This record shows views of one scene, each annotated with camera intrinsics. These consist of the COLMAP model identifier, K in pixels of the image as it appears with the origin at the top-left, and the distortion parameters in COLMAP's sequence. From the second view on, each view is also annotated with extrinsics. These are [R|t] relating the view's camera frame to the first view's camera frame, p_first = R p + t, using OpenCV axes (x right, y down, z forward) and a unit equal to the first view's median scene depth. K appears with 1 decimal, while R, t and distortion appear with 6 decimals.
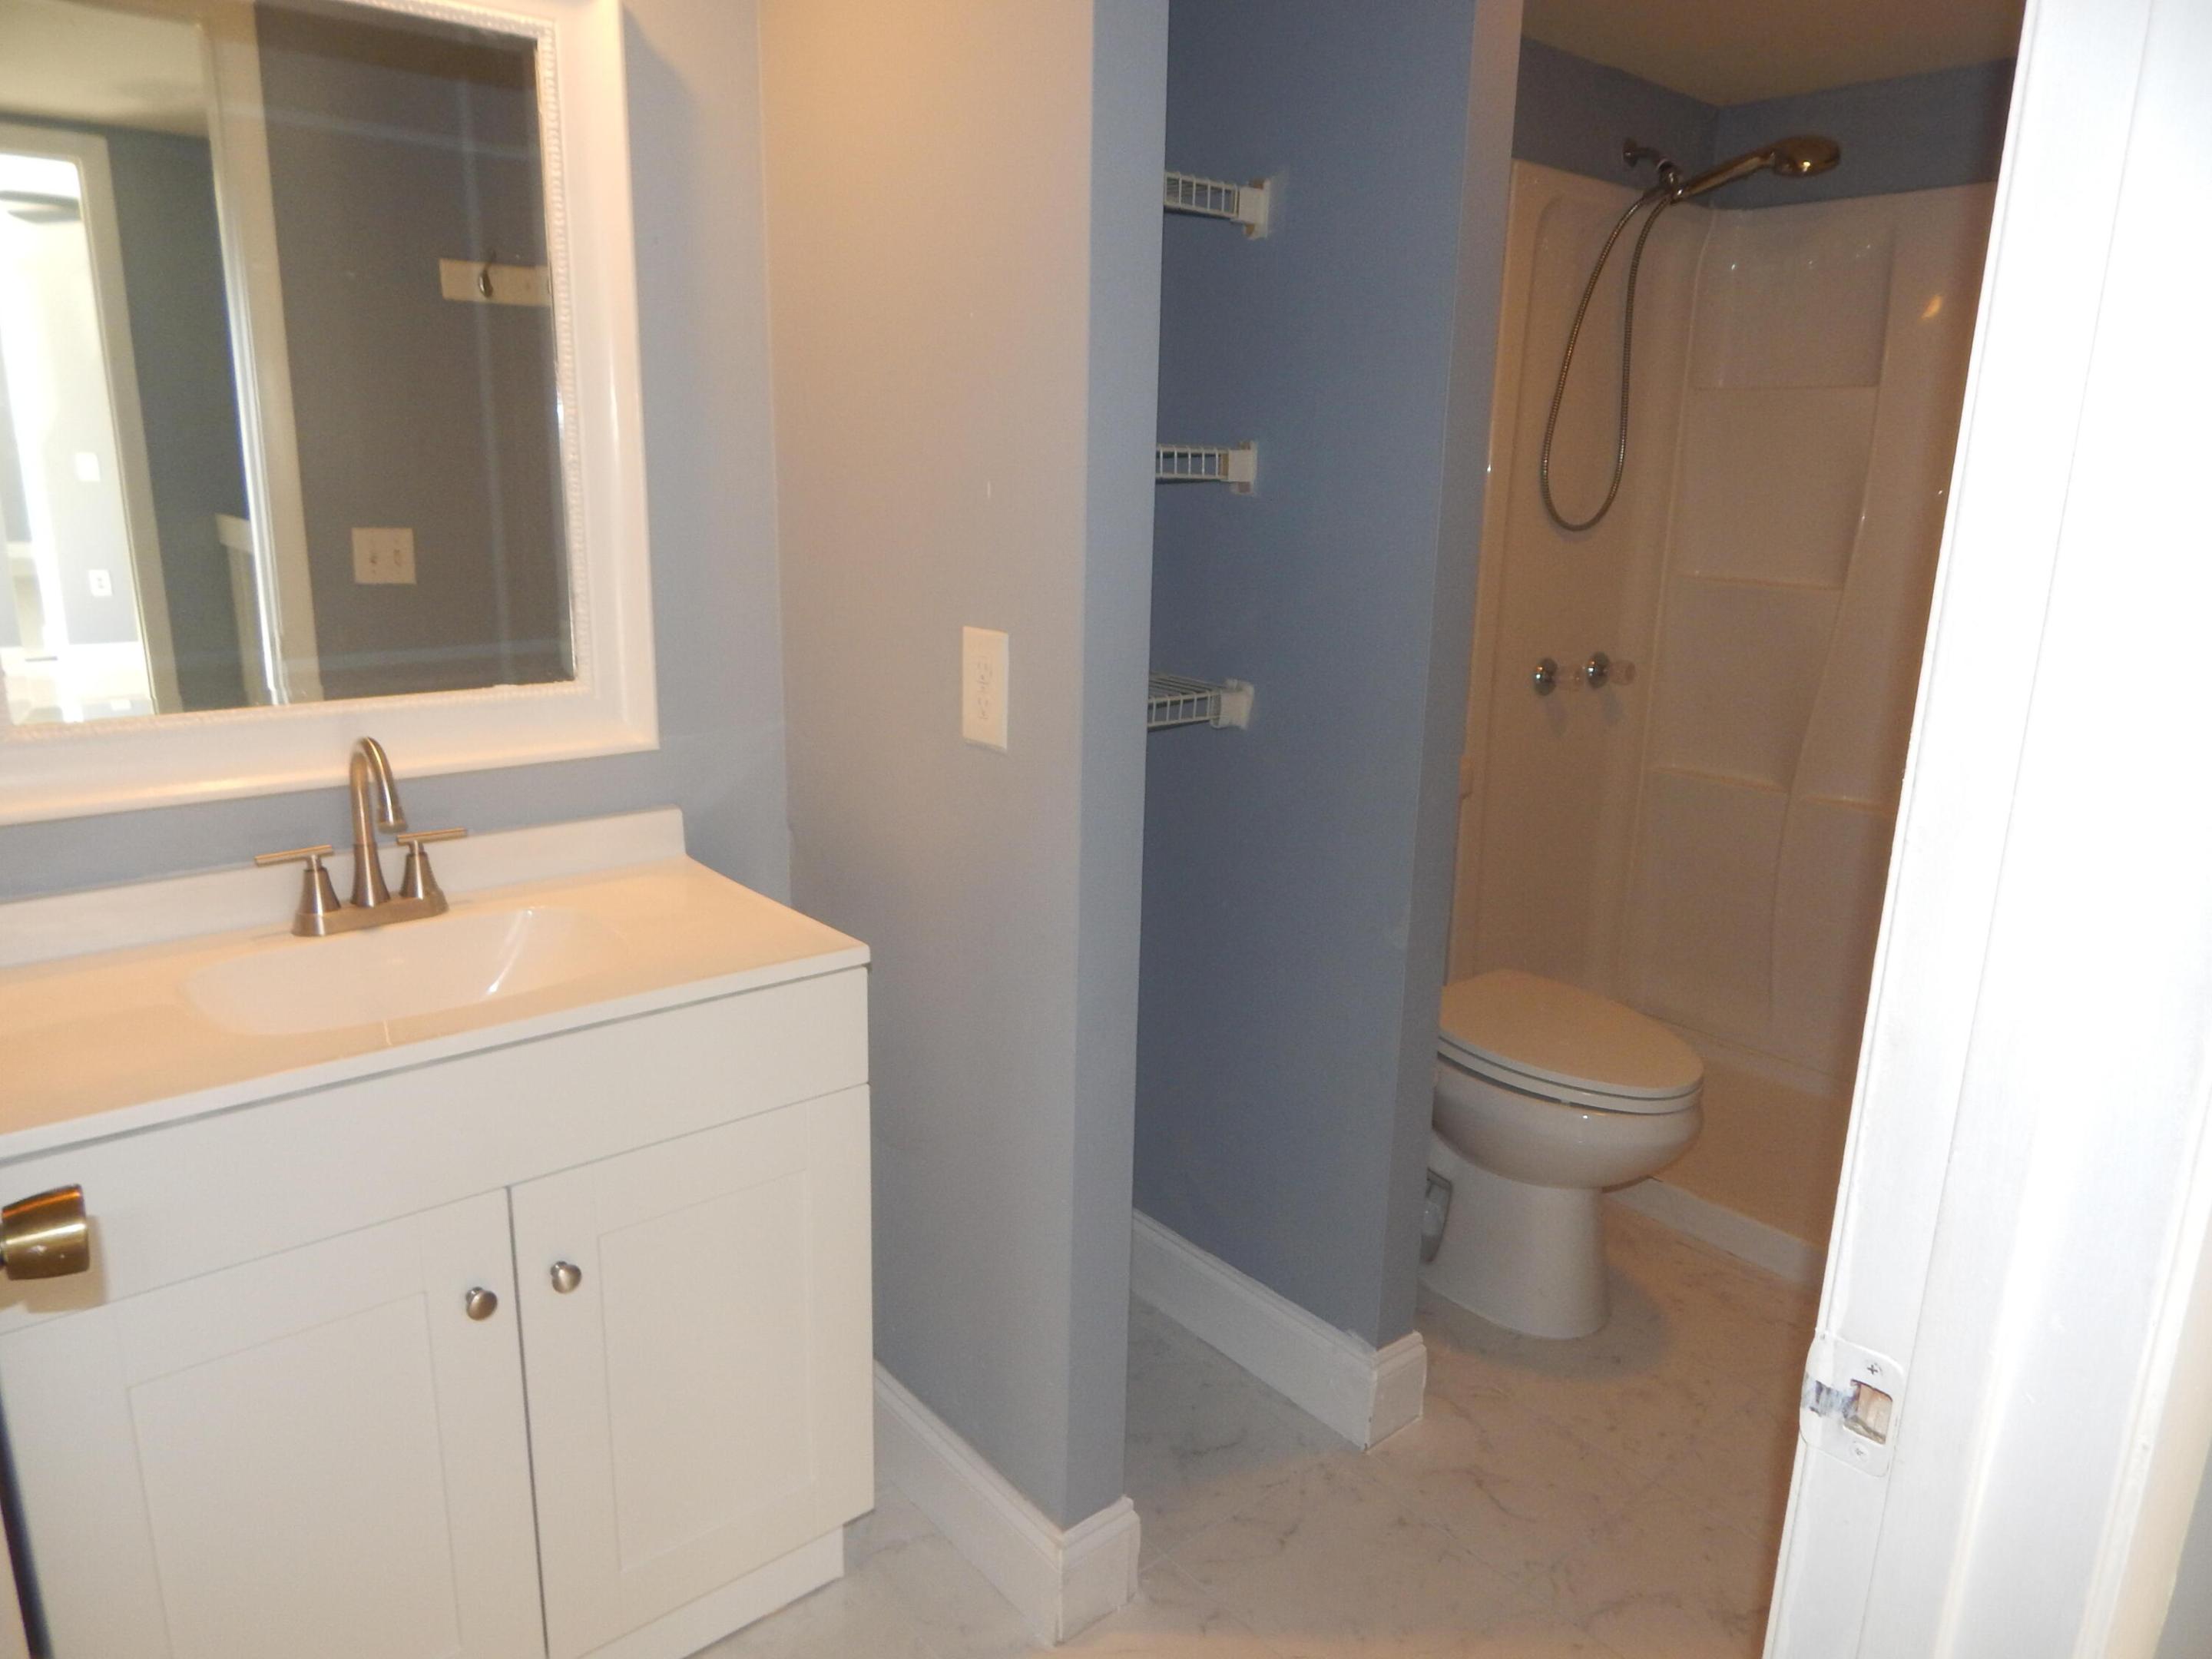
lens RADIAL K [[1453.4, 0, 1116.3], [0, 1453.4, 823.4], [0, 0, 1]] dist [-0.001802, -0.006252]
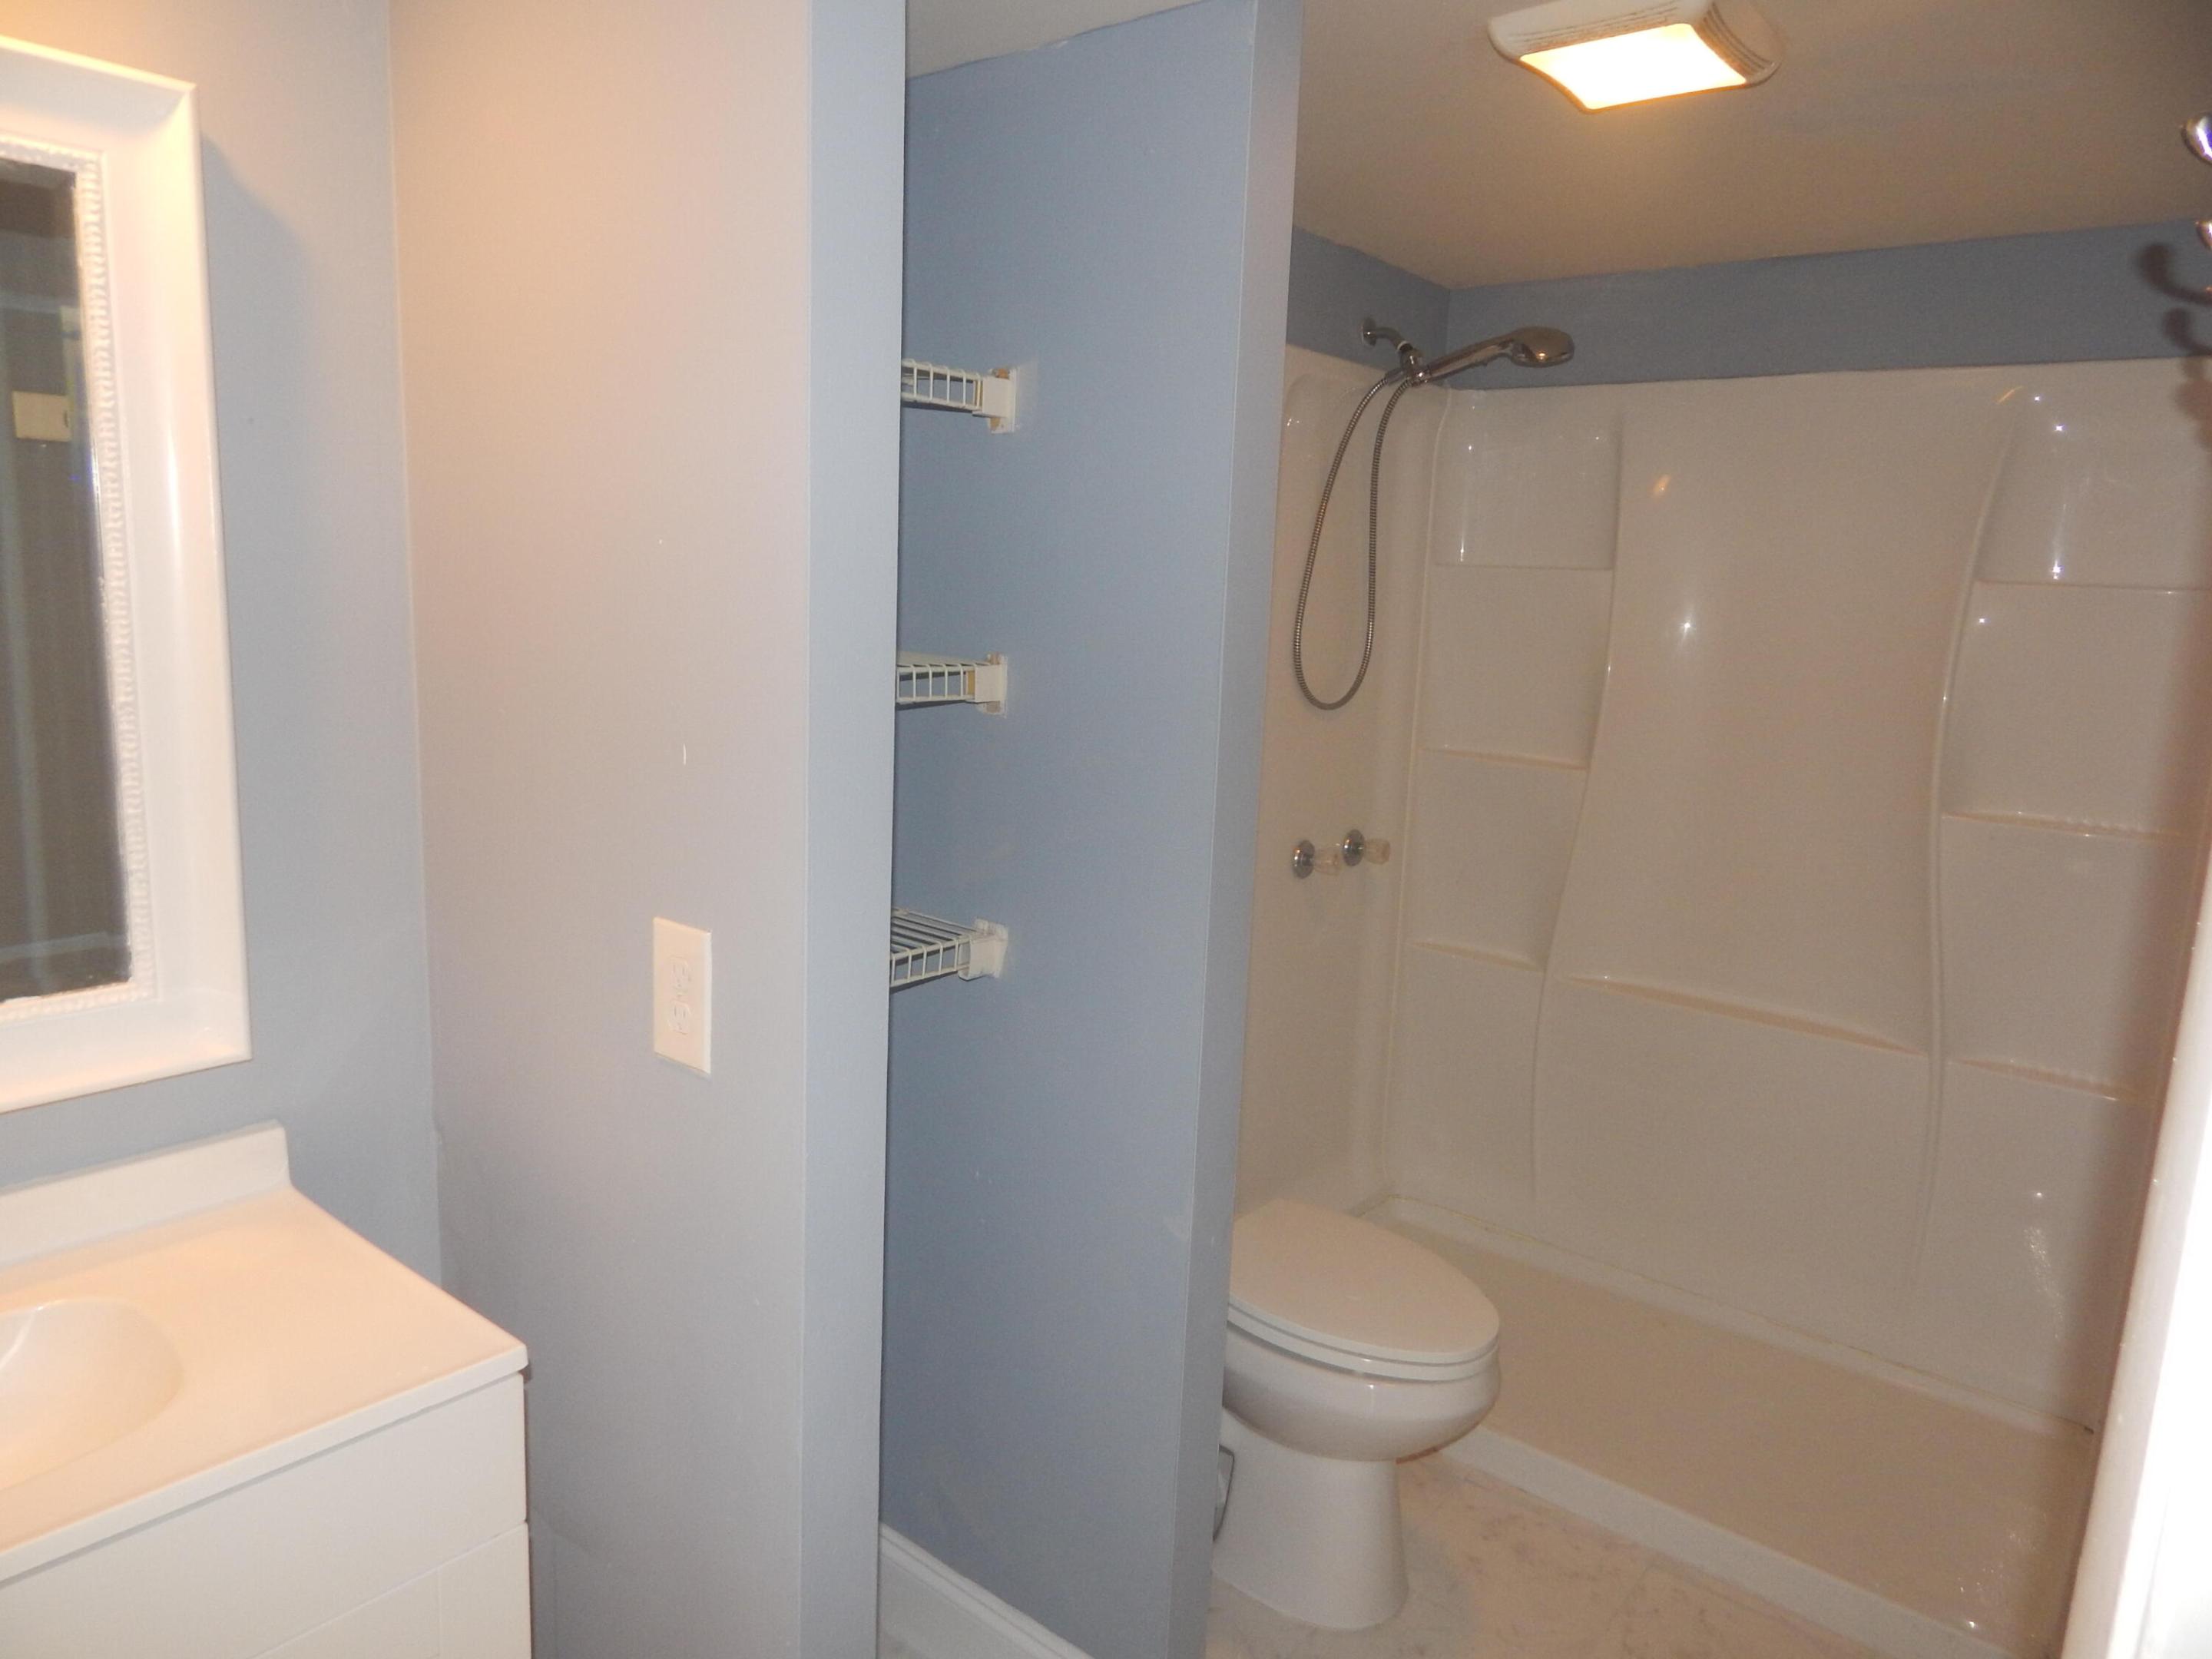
lens RADIAL K [[1453.4, 0, 1116.3], [0, 1453.4, 823.4], [0, 0, 1]] dist [-0.001802, -0.006252]
pose [[0.983004, -0.012128, 0.183181, -0.000589], [0.024834, 0.997429, -0.067225, -0.100942], [-0.181894, 0.070631, 0.980778, 0.130949]]
